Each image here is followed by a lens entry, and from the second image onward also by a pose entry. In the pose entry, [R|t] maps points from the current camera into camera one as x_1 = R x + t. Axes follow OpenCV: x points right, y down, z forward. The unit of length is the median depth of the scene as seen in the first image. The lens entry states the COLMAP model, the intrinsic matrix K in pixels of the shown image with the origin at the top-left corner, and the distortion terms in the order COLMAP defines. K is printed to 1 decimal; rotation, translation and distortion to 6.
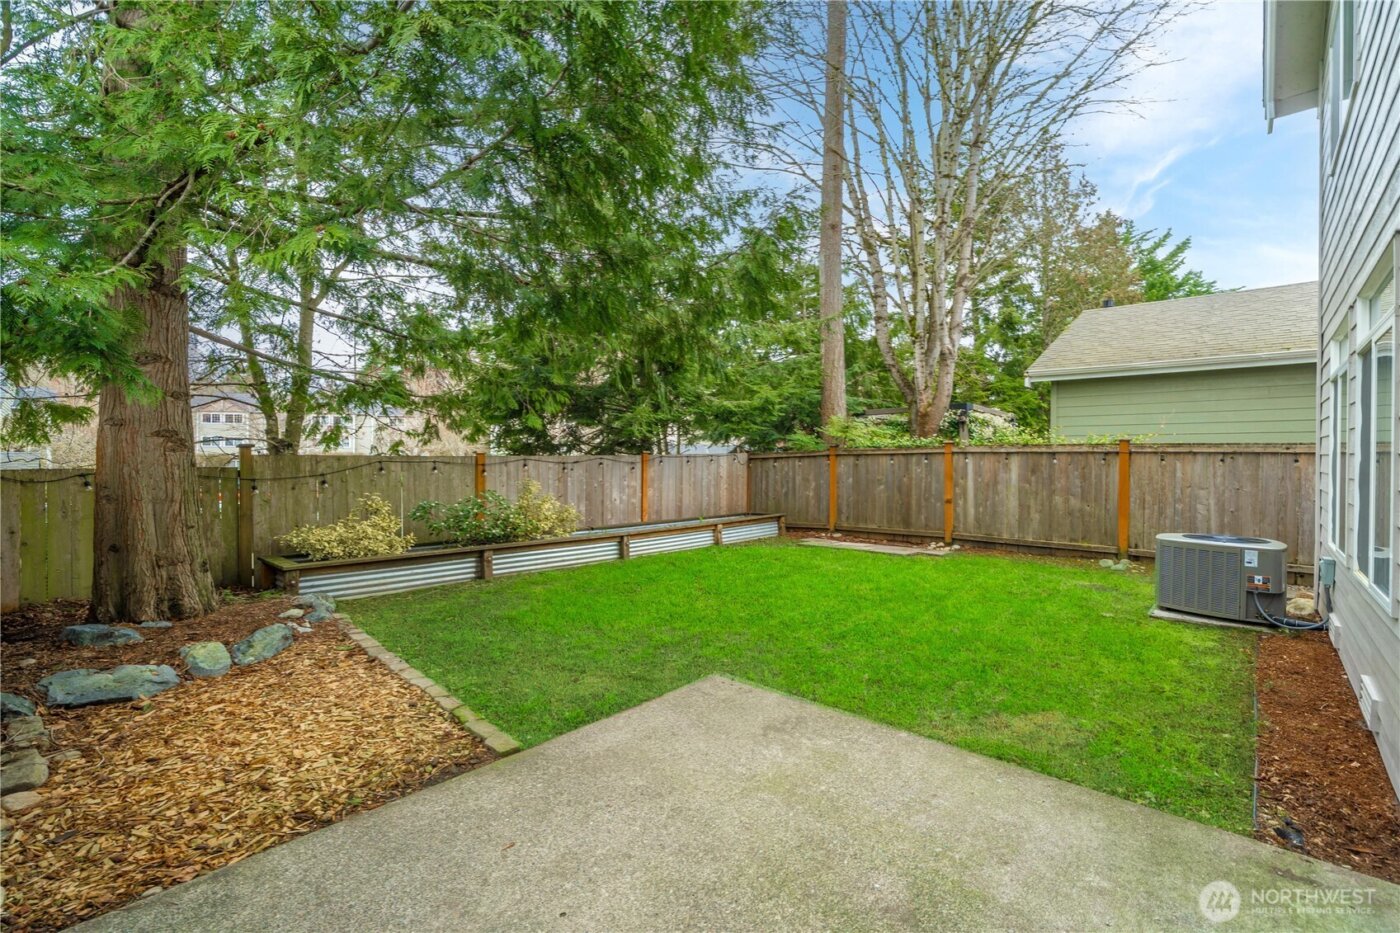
lens RADIAL K [[559.7, 0, 537.3], [0, 559.7, 458.9], [0, 0, 1]] dist [-0.001553, -0.000160]
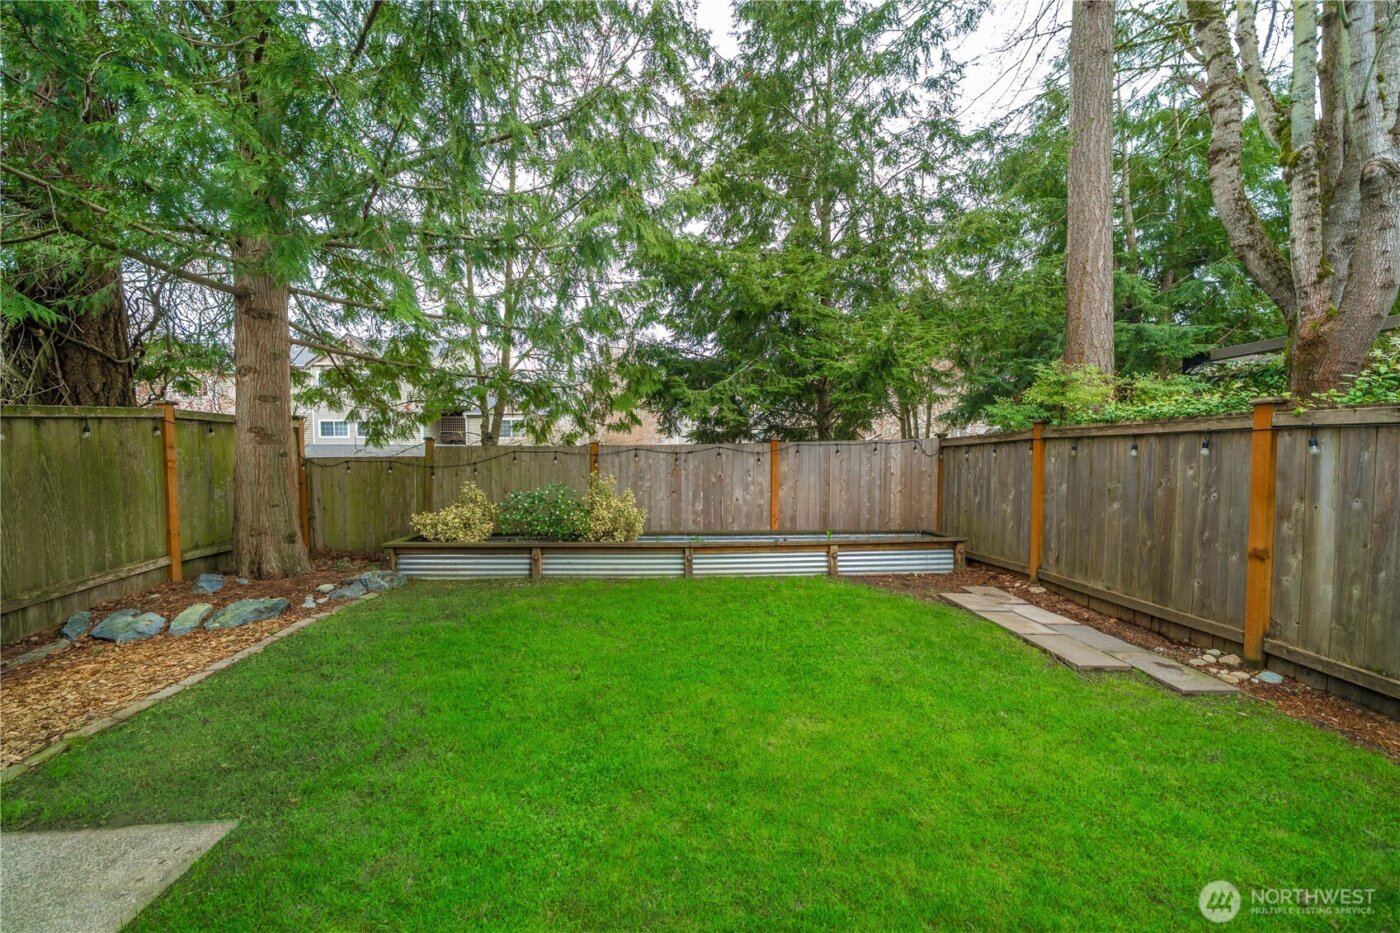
lens RADIAL K [[475.6, 0, 692.8], [0, 475.6, 467.1], [0, 0, 1]] dist [-0.002872, -0.000125]
pose [[0.839448, 0.017597, -0.543155, 0.549523], [0.003670, 0.999269, 0.038047, 0.001278], [0.543427, -0.033932, 0.838770, 0.485377]]
